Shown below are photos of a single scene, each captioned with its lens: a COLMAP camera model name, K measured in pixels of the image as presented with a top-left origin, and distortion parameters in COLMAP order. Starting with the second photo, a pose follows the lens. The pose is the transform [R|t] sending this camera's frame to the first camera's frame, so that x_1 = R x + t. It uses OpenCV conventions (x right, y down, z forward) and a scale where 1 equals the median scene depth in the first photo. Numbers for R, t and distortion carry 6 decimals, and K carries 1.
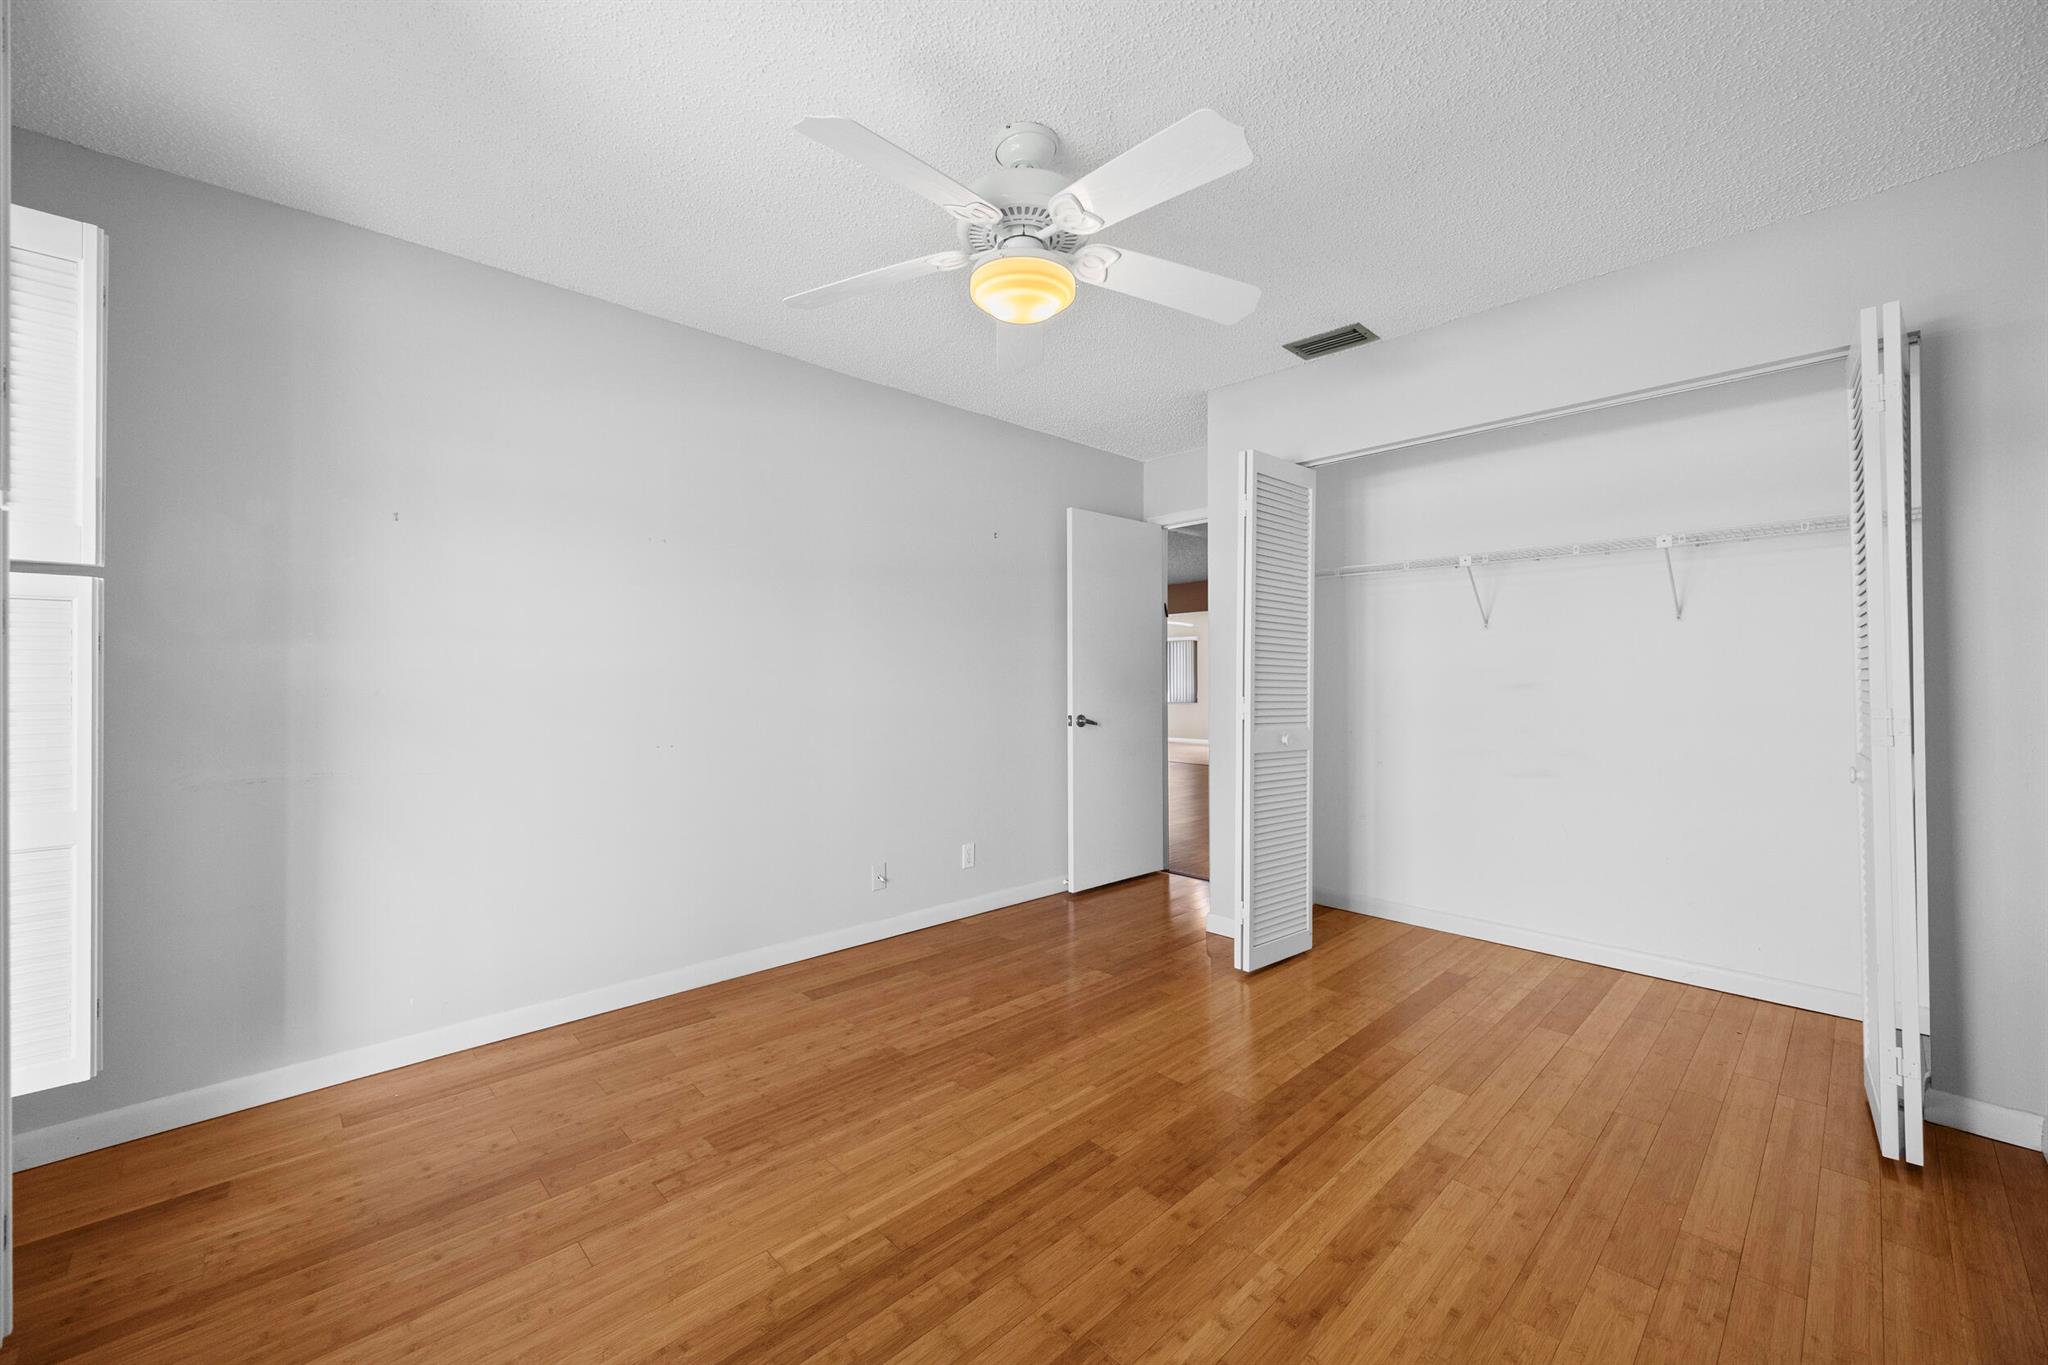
lens RADIAL K [[794.9, 0, 1027.5], [0, 794.9, 681.4], [0, 0, 1]] dist [0.001541, -0.000086]
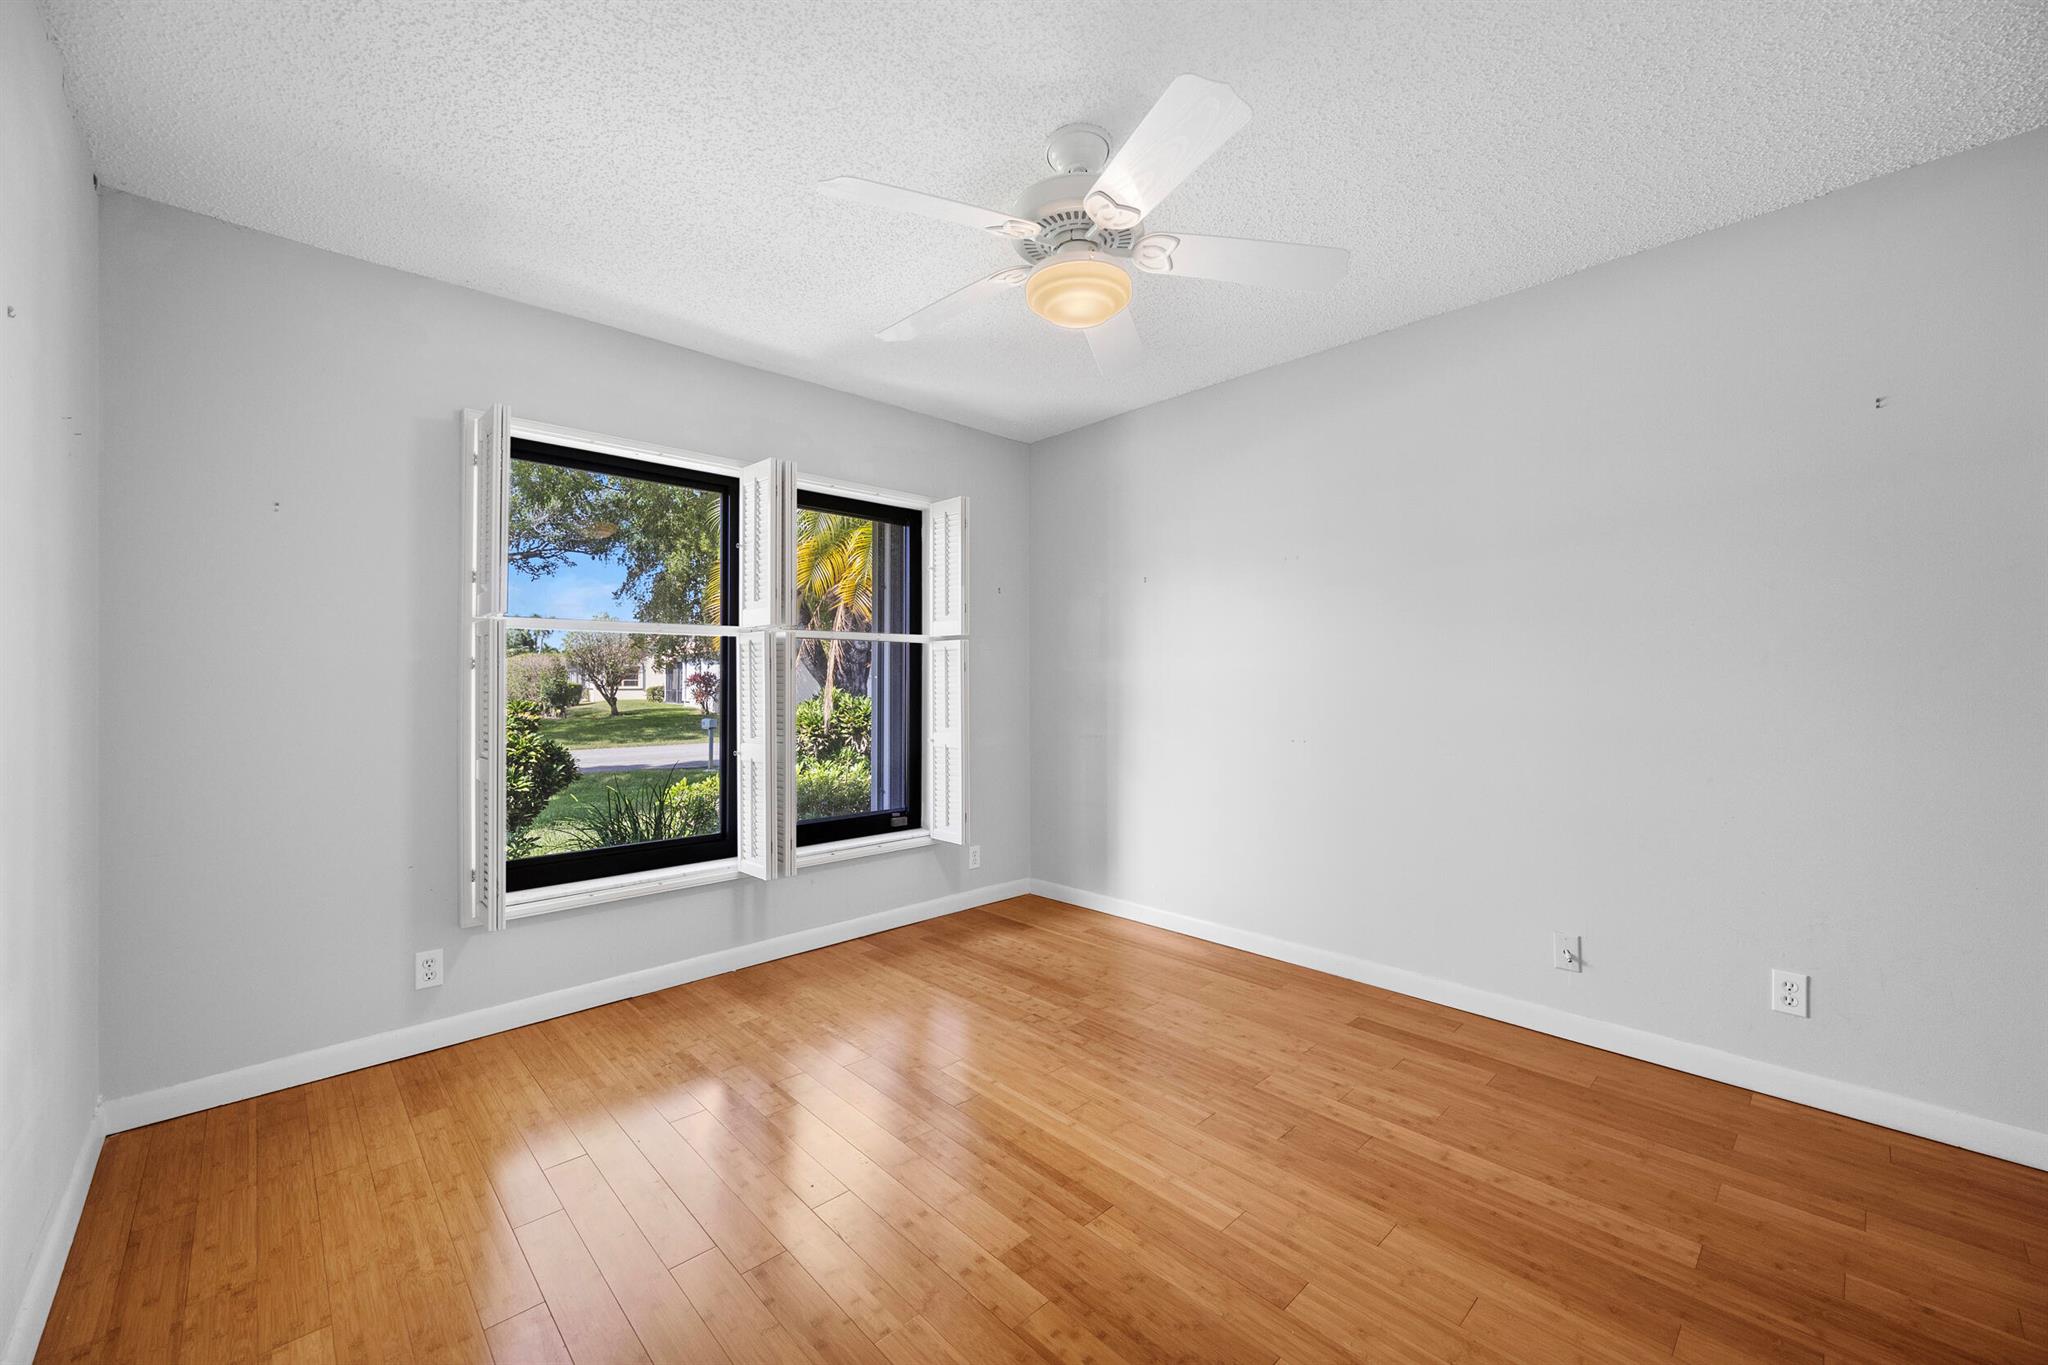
lens RADIAL K [[796.1, 0, 1027.1], [0, 796.1, 677.7], [0, 0, 1]] dist [0.002083, -0.000069]
pose [[0.004817, -0.001562, -0.999987, 0.802187], [0.000505, 0.999999, -0.001560, -0.005222], [0.999988, -0.000498, 0.004817, 0.751505]]
